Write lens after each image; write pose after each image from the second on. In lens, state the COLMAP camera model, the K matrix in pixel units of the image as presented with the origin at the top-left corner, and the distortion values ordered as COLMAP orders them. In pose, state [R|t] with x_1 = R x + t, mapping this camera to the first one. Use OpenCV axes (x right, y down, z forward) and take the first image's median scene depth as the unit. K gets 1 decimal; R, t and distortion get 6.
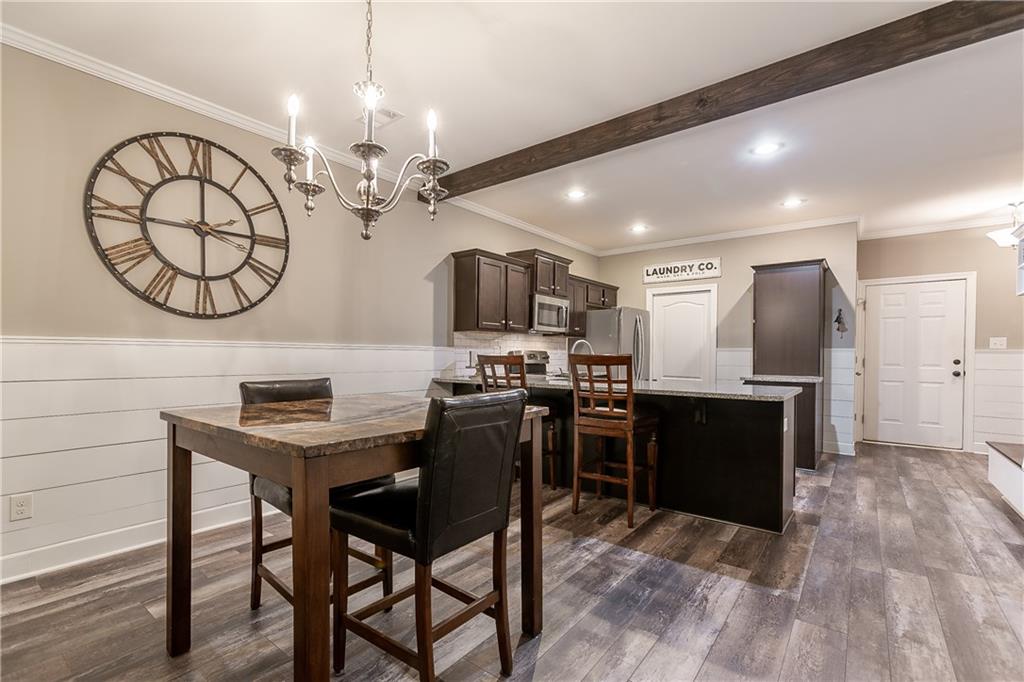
lens RADIAL K [[463.9, 0, 486.4], [0, 463.9, 356.7], [0, 0, 1]] dist [-0.007959, 0.004919]
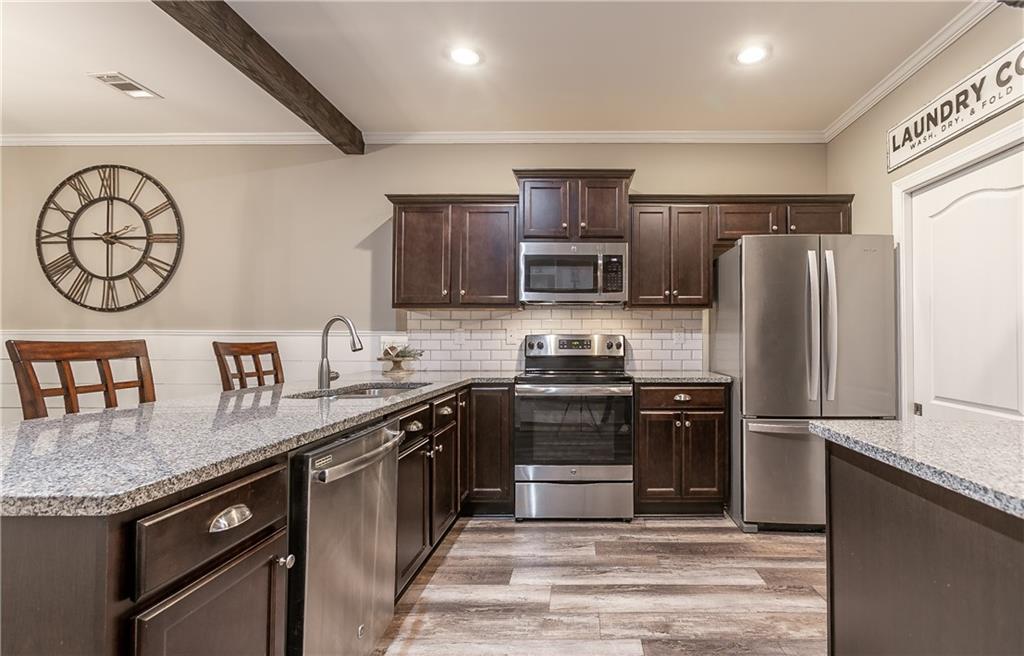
lens RADIAL K [[471.0, 0, 583.0], [0, 471.0, 327.4], [0, 0, 1]] dist [0.000162, 0.000478]
pose [[0.634214, -0.024691, -0.772763, 0.727694], [-0.001518, 0.999448, -0.033180, -0.002507], [0.773156, 0.022217, 0.633826, 0.766505]]
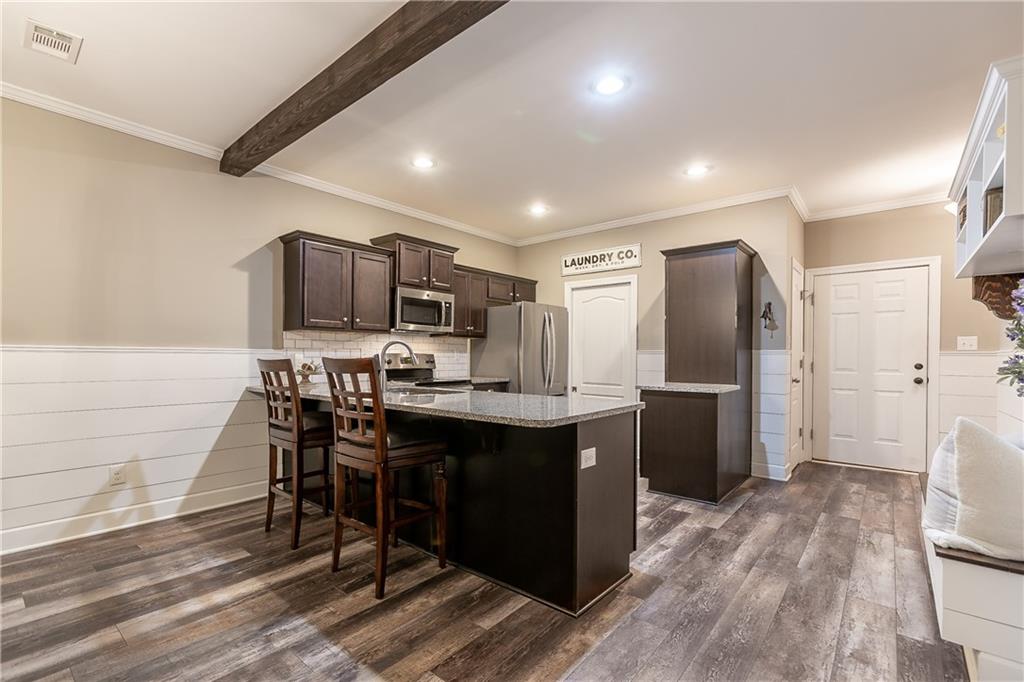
lens RADIAL K [[463.9, 0, 486.4], [0, 463.9, 356.7], [0, 0, 1]] dist [-0.007959, 0.004919]
pose [[0.999446, -0.001888, -0.033229, 0.335319], [0.001707, 0.999984, -0.005476, -0.002950], [0.033239, 0.005416, 0.999433, 0.186466]]
